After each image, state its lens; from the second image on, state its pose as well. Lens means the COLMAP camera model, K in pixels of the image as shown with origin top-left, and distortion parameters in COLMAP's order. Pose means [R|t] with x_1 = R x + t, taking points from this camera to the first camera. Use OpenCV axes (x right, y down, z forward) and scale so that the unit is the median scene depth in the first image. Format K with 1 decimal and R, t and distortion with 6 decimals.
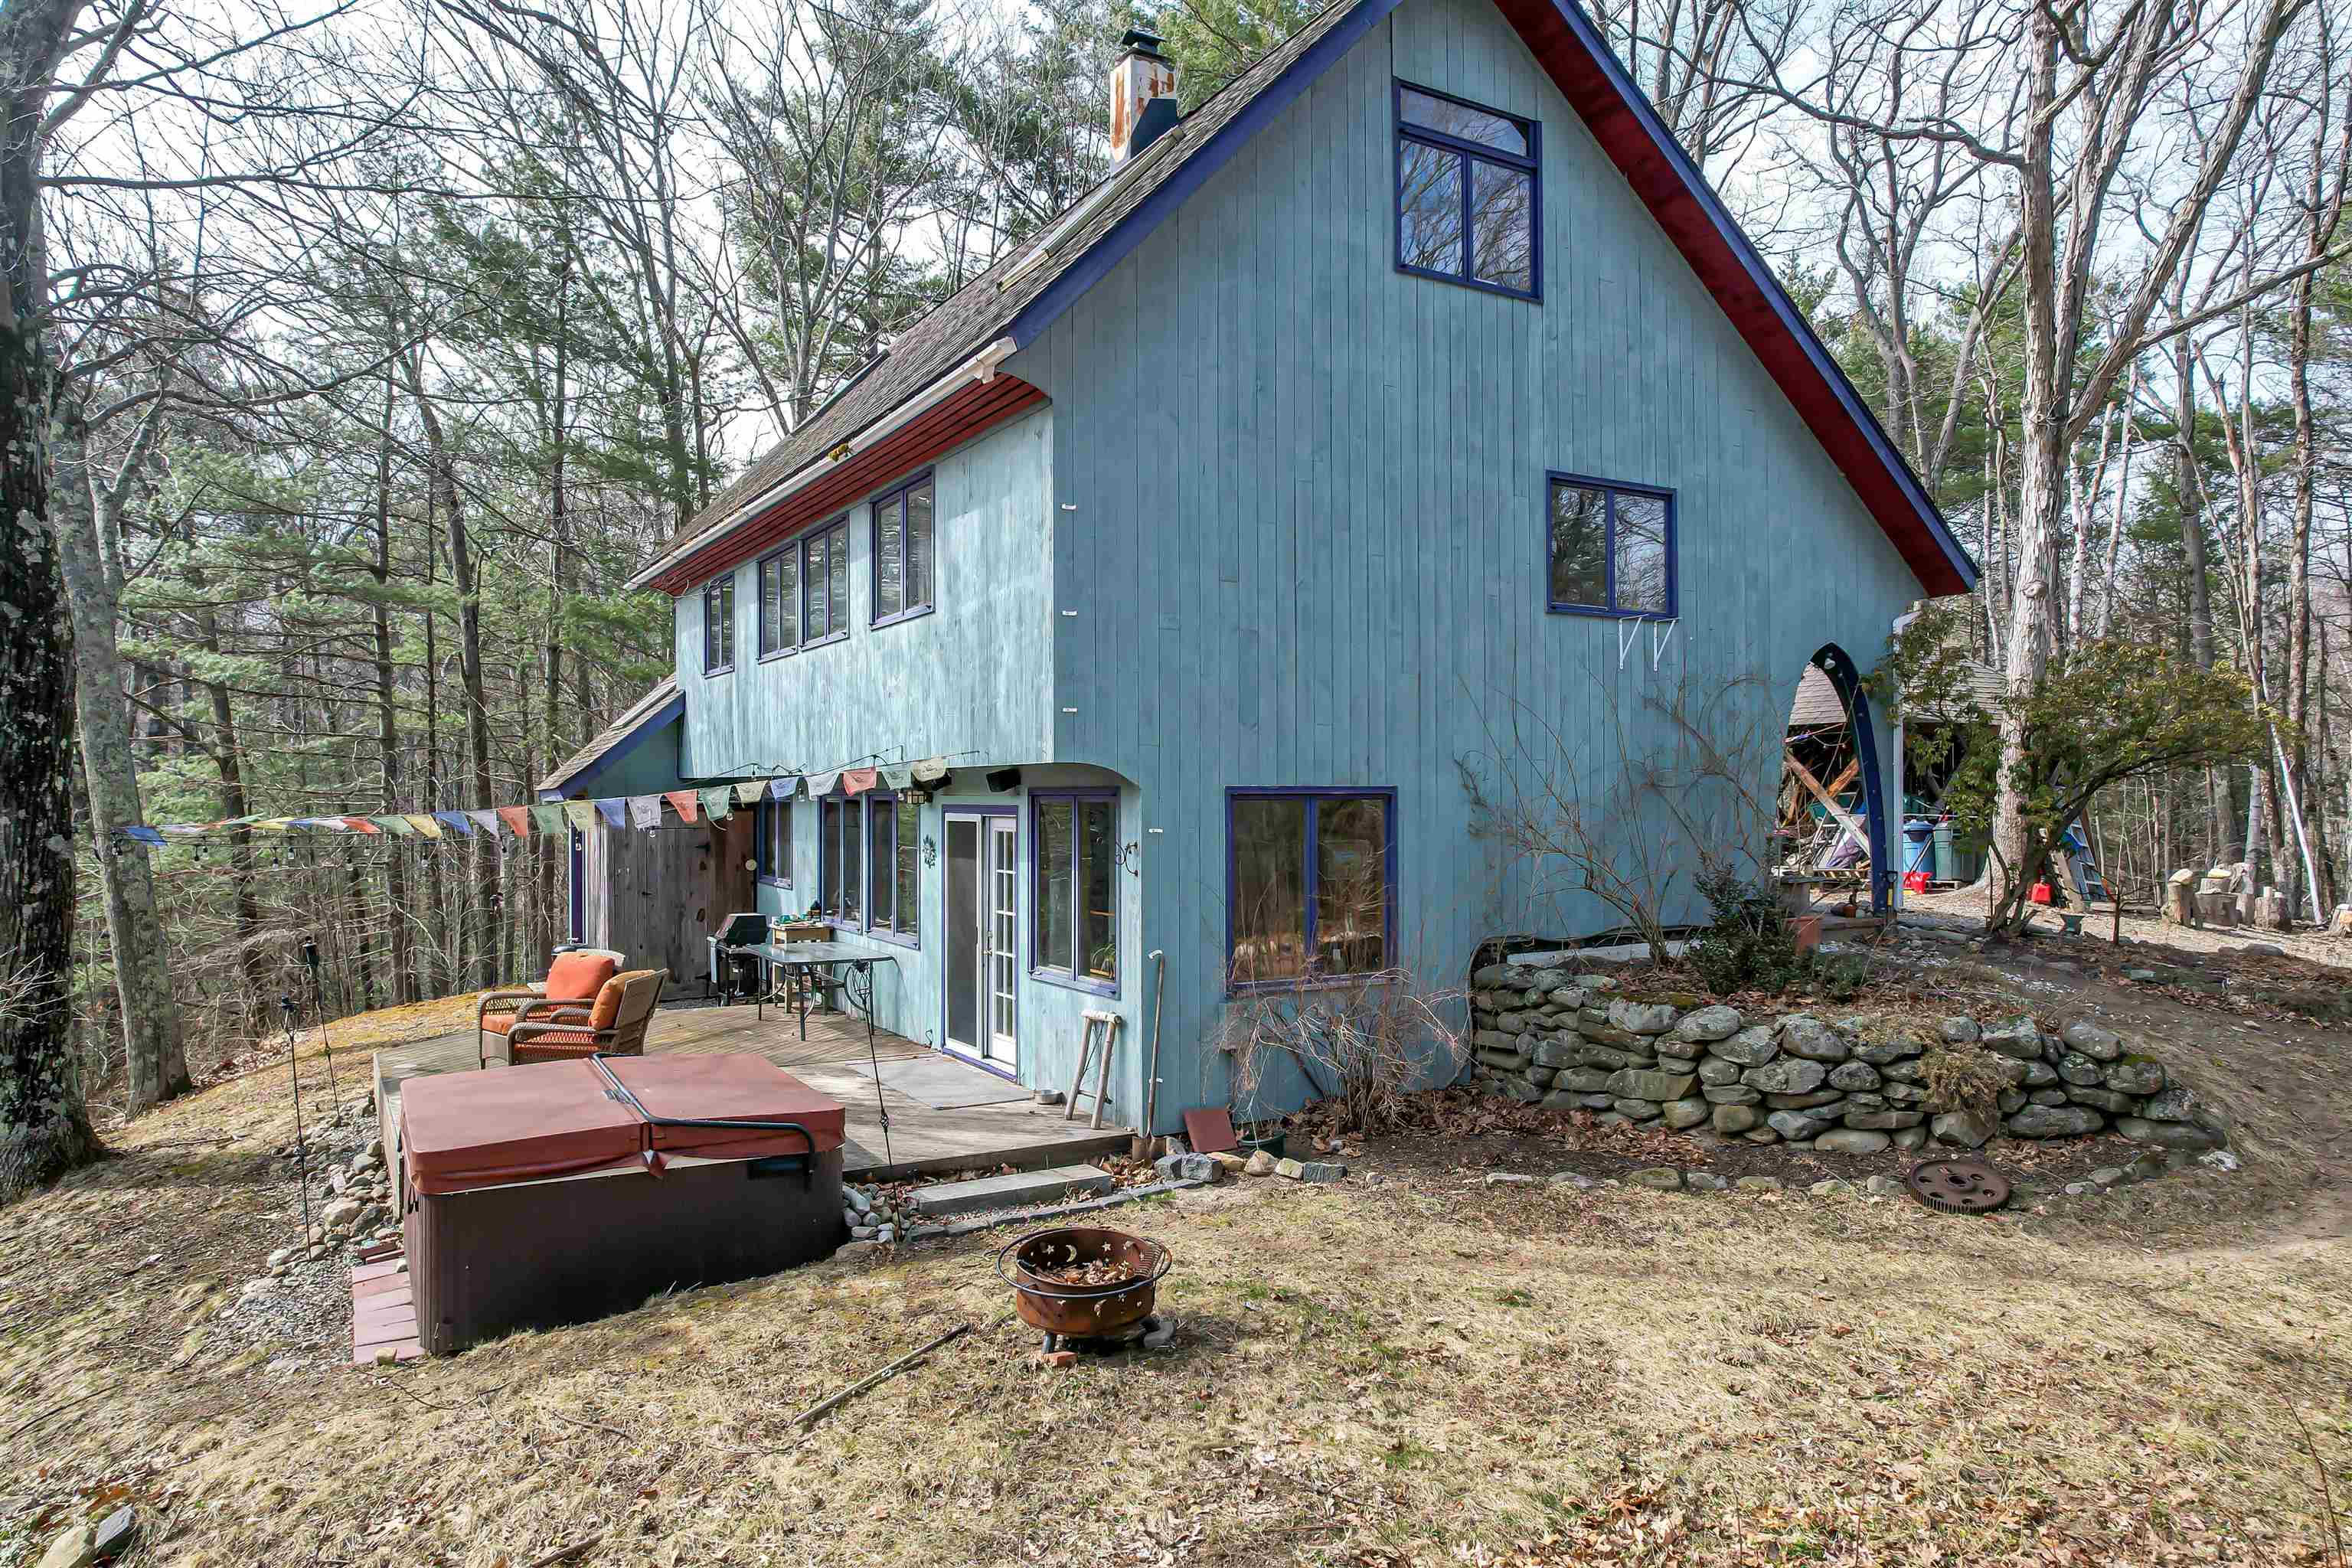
lens RADIAL K [[1497.6, 0, 1176.0], [0, 1497.6, 784.0], [0, 0, 1]] dist [-0.065614, 0.048830]
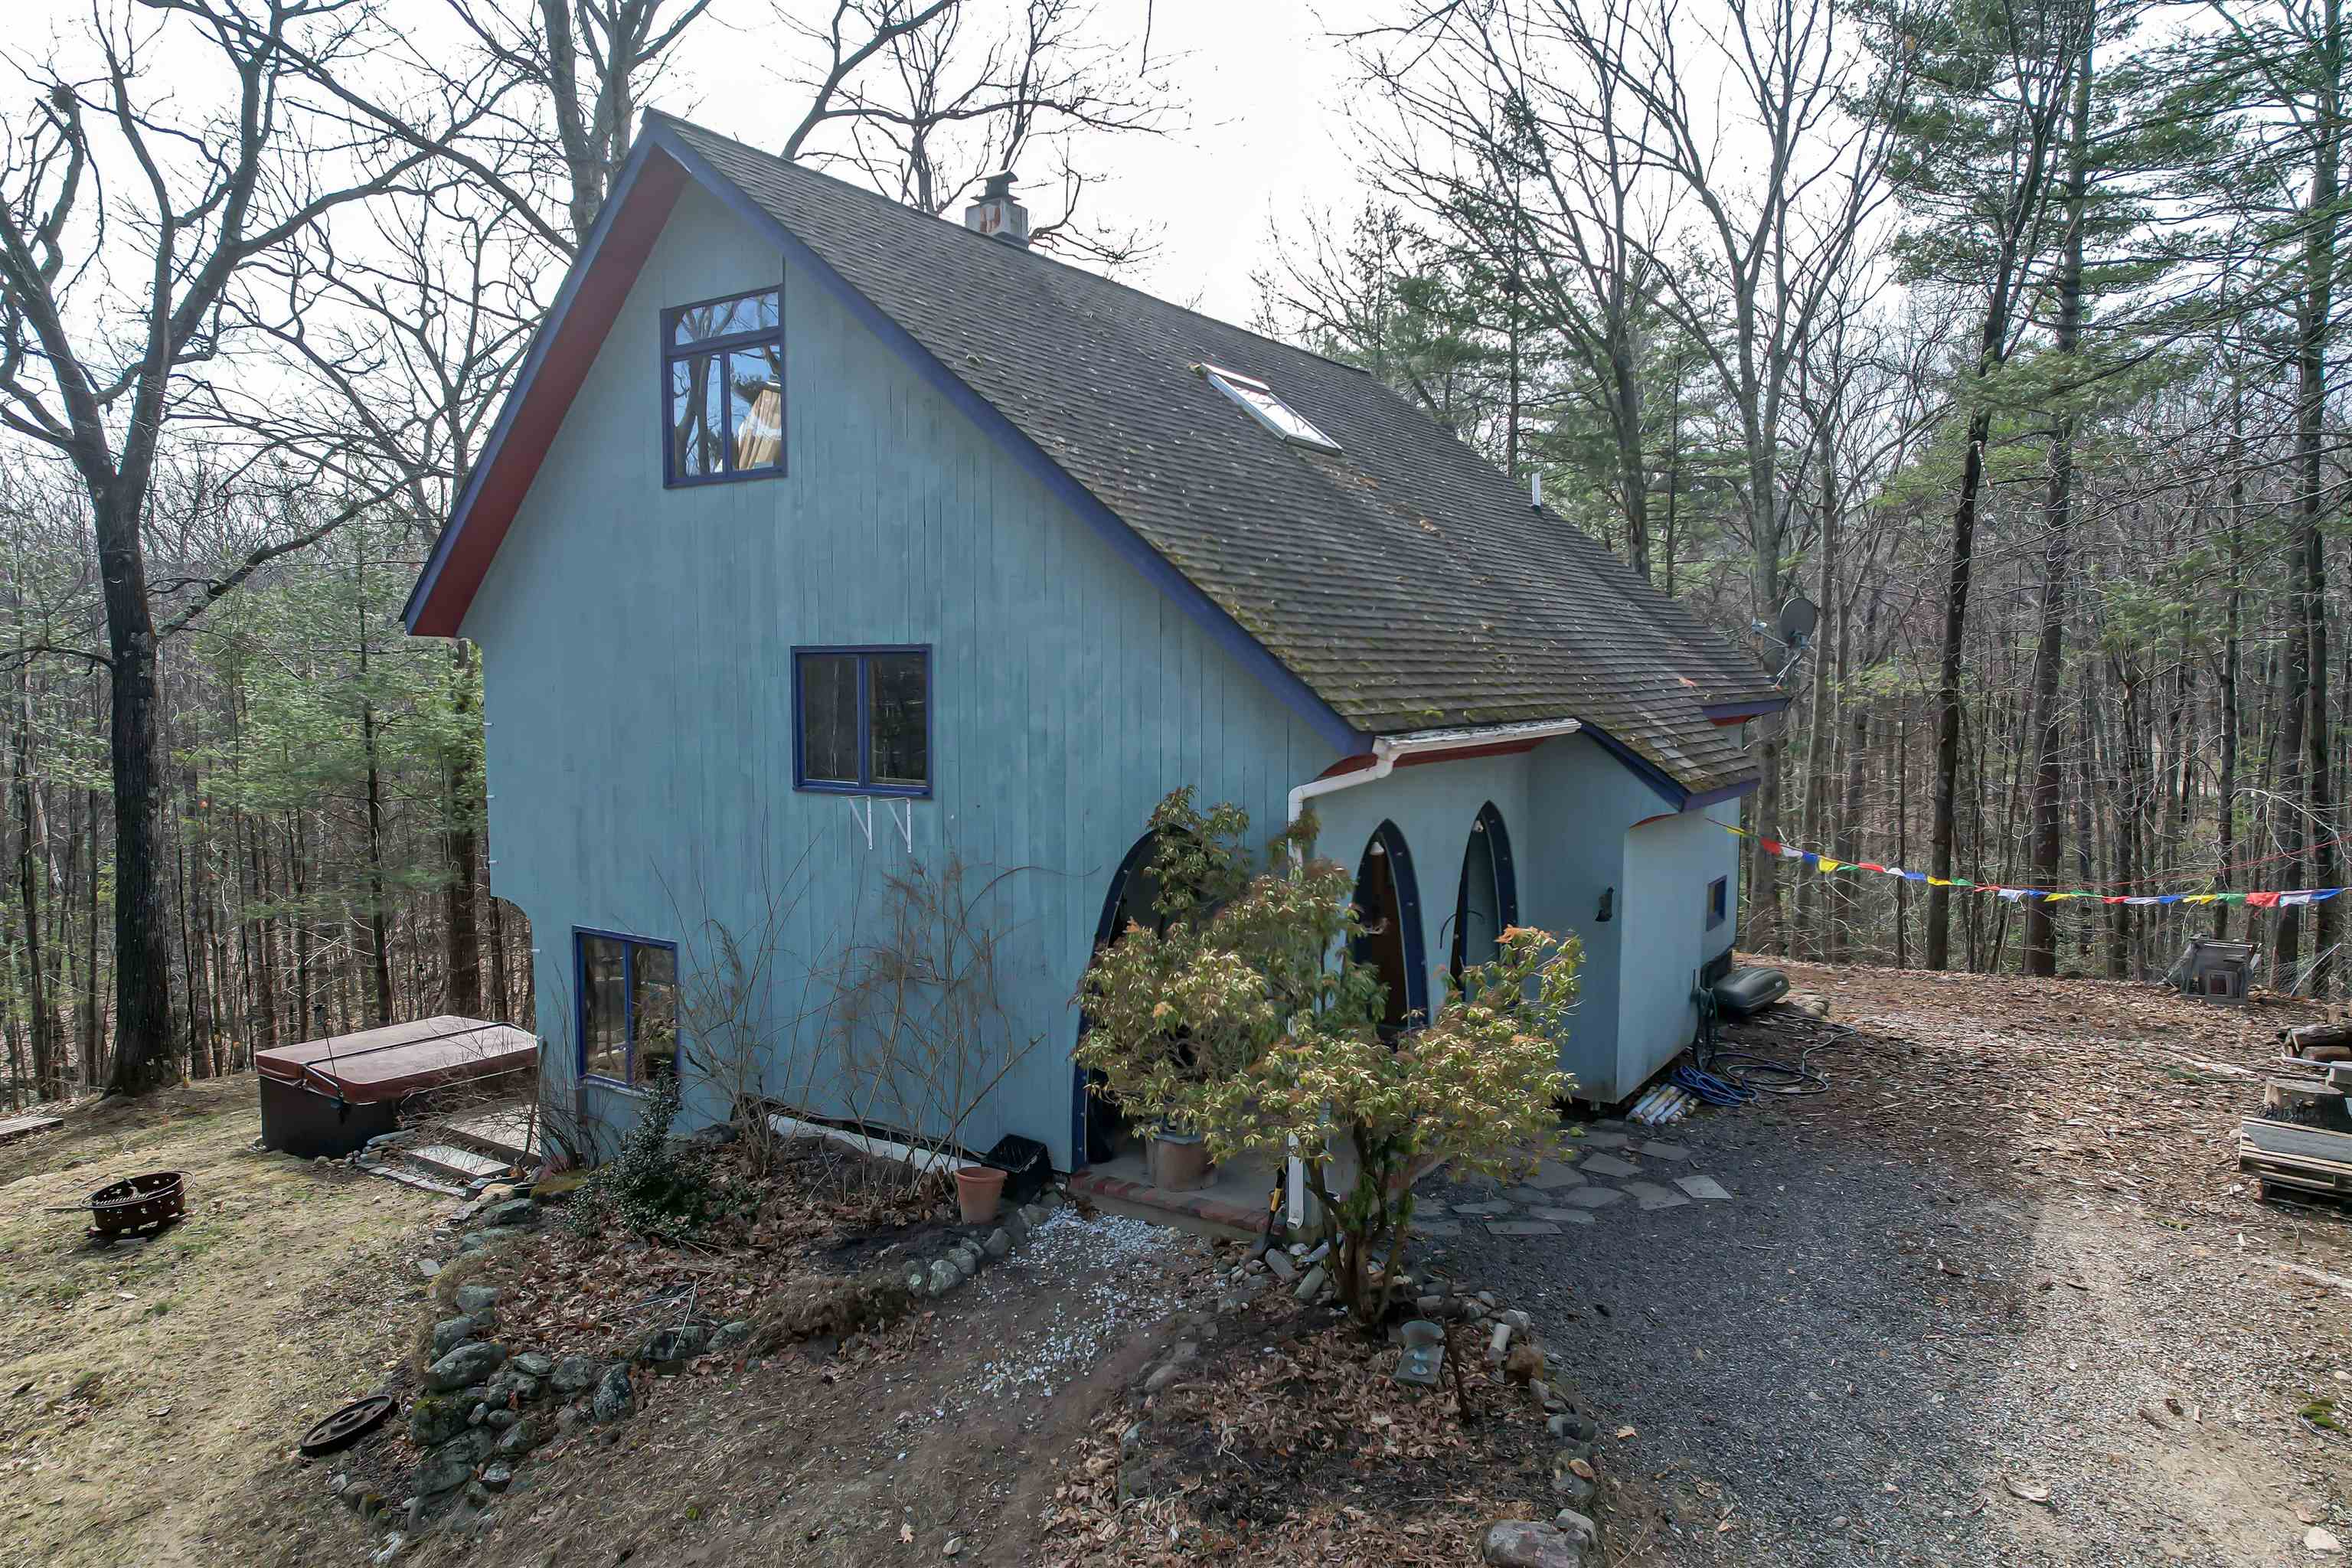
lens RADIAL K [[1501.8, 0, 1183.9], [0, 1501.8, 785.2], [0, 0, 1]] dist [-0.081121, 0.086555]
pose [[0.460206, 0.075093, -0.884631, 1.541411], [-0.001788, 0.996493, 0.083658, -0.249045], [0.887810, -0.036919, 0.458726, 0.951914]]
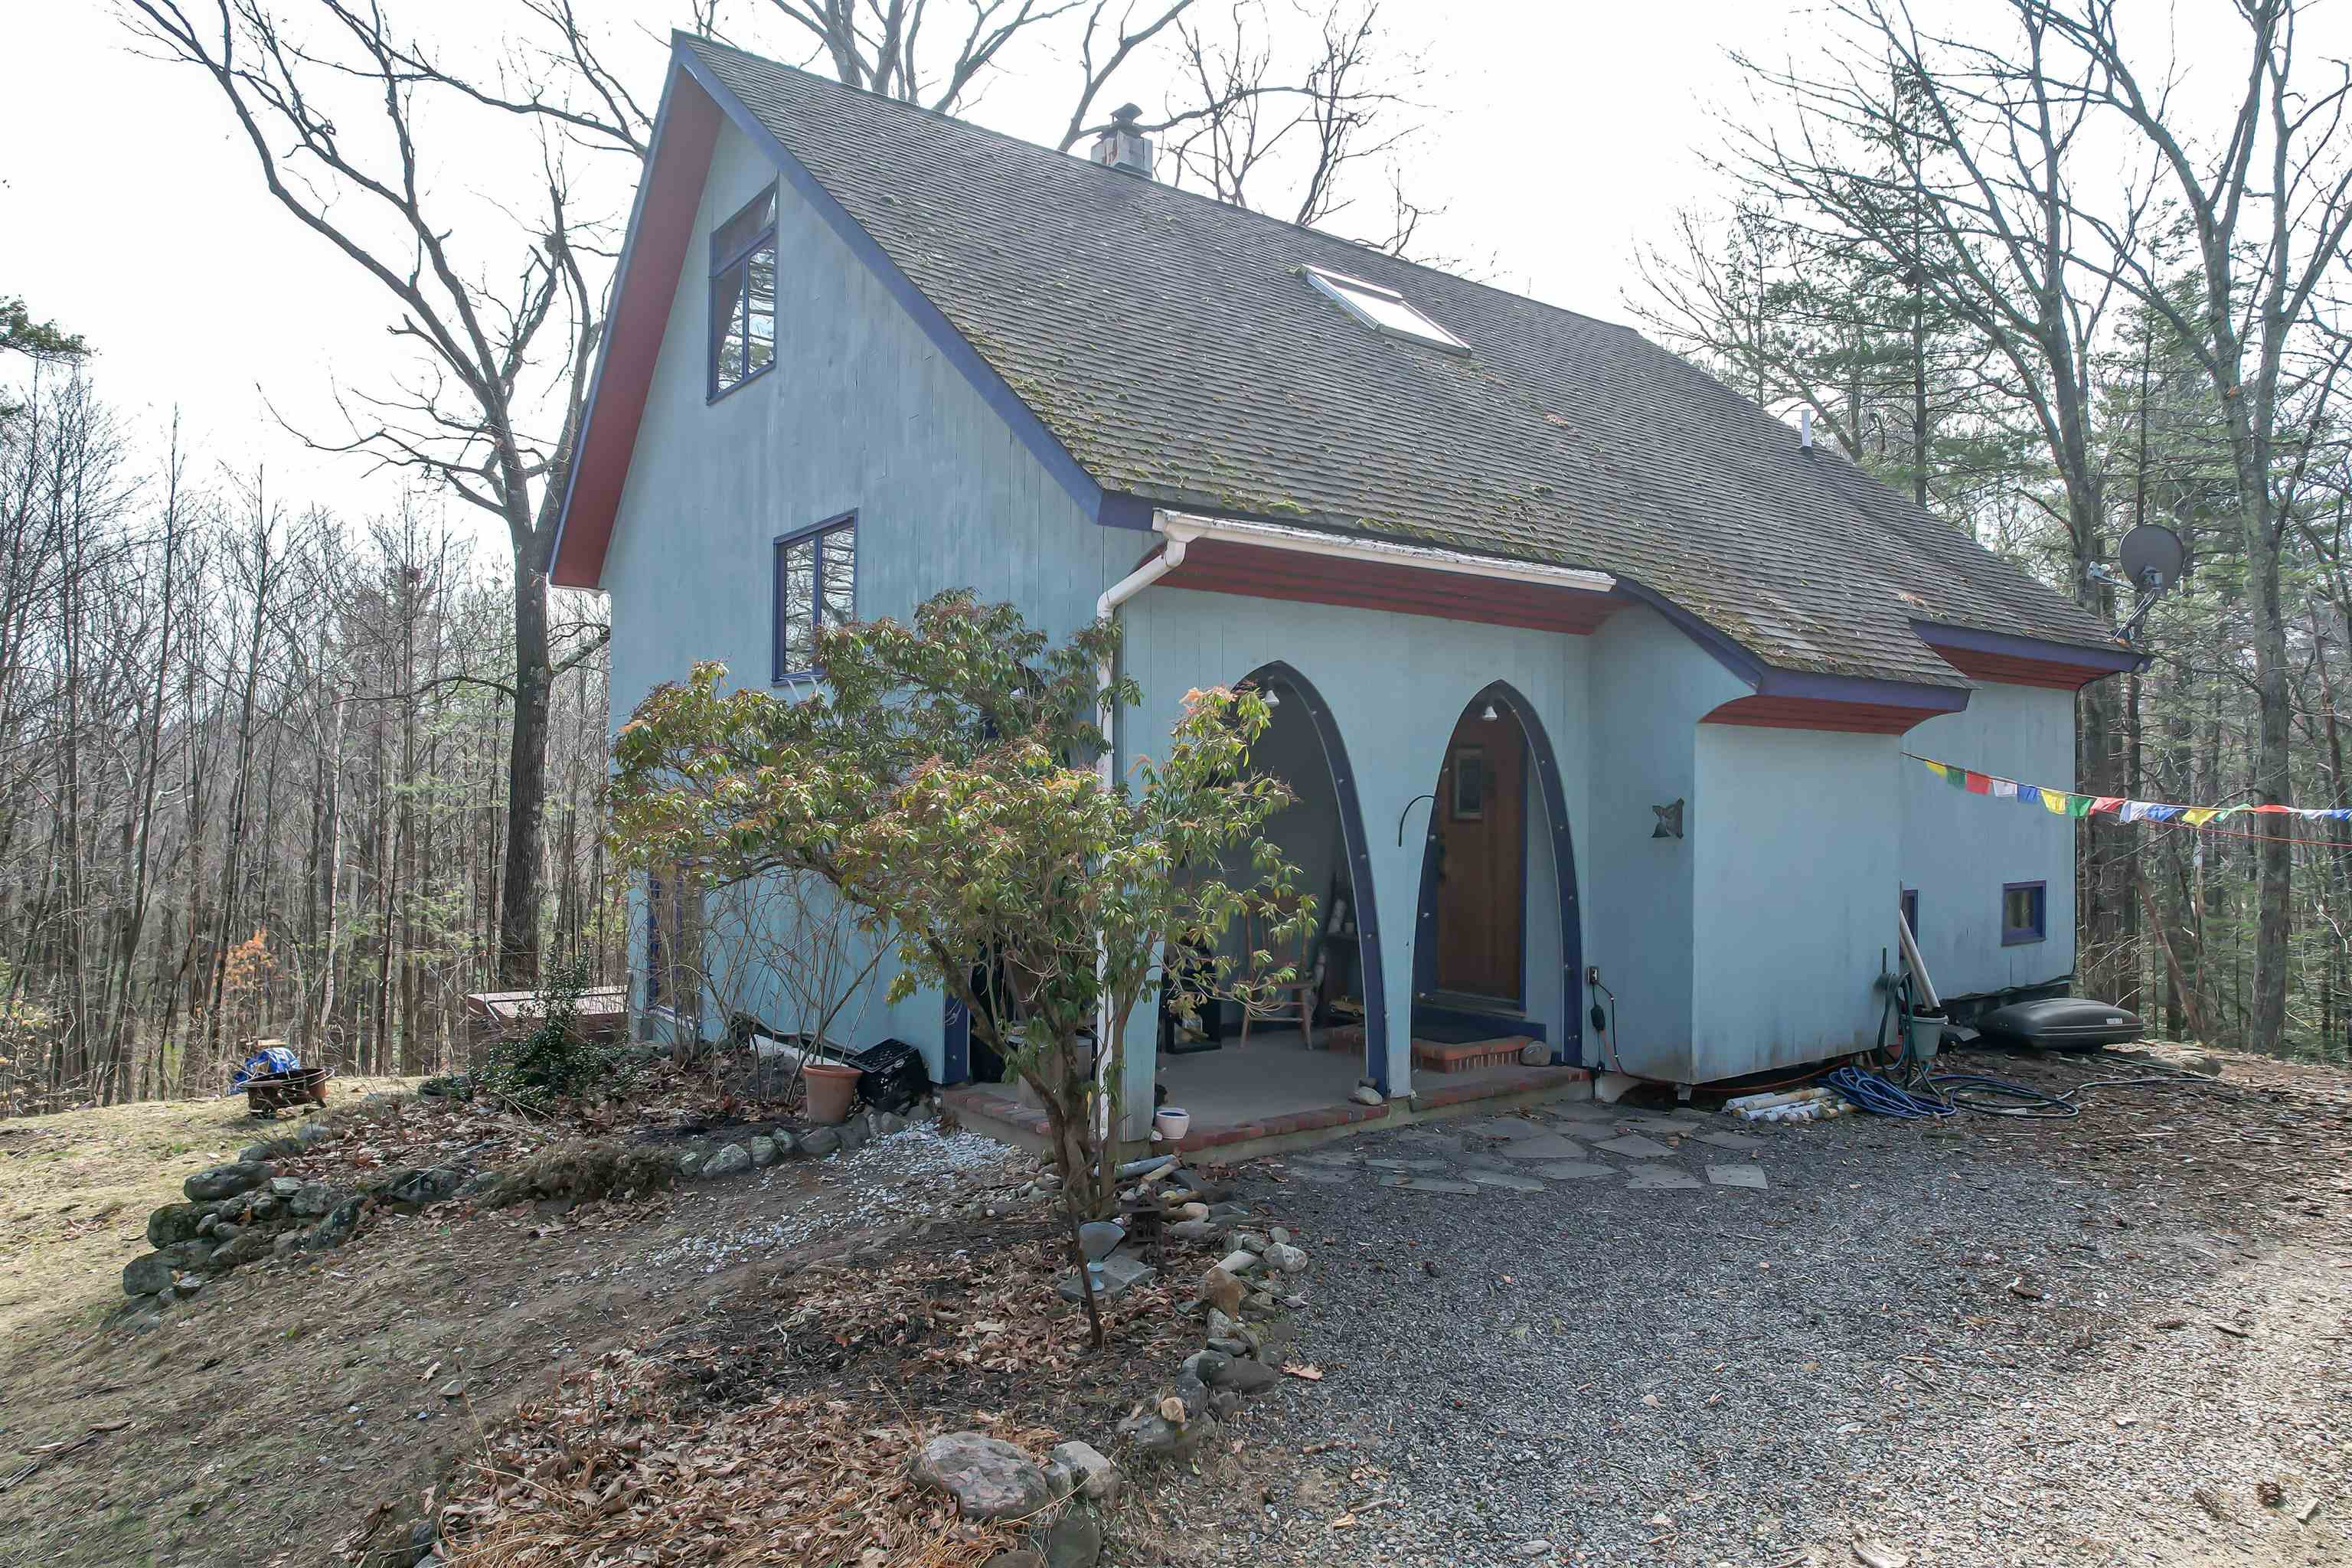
lens RADIAL K [[1501.8, 0, 1183.9], [0, 1501.8, 785.2], [0, 0, 1]] dist [-0.081121, 0.086555]
pose [[0.136062, -0.001697, -0.990699, 1.521879], [-0.004395, 0.999988, -0.002316, -0.063117], [0.990691, 0.004669, 0.136053, 1.391889]]
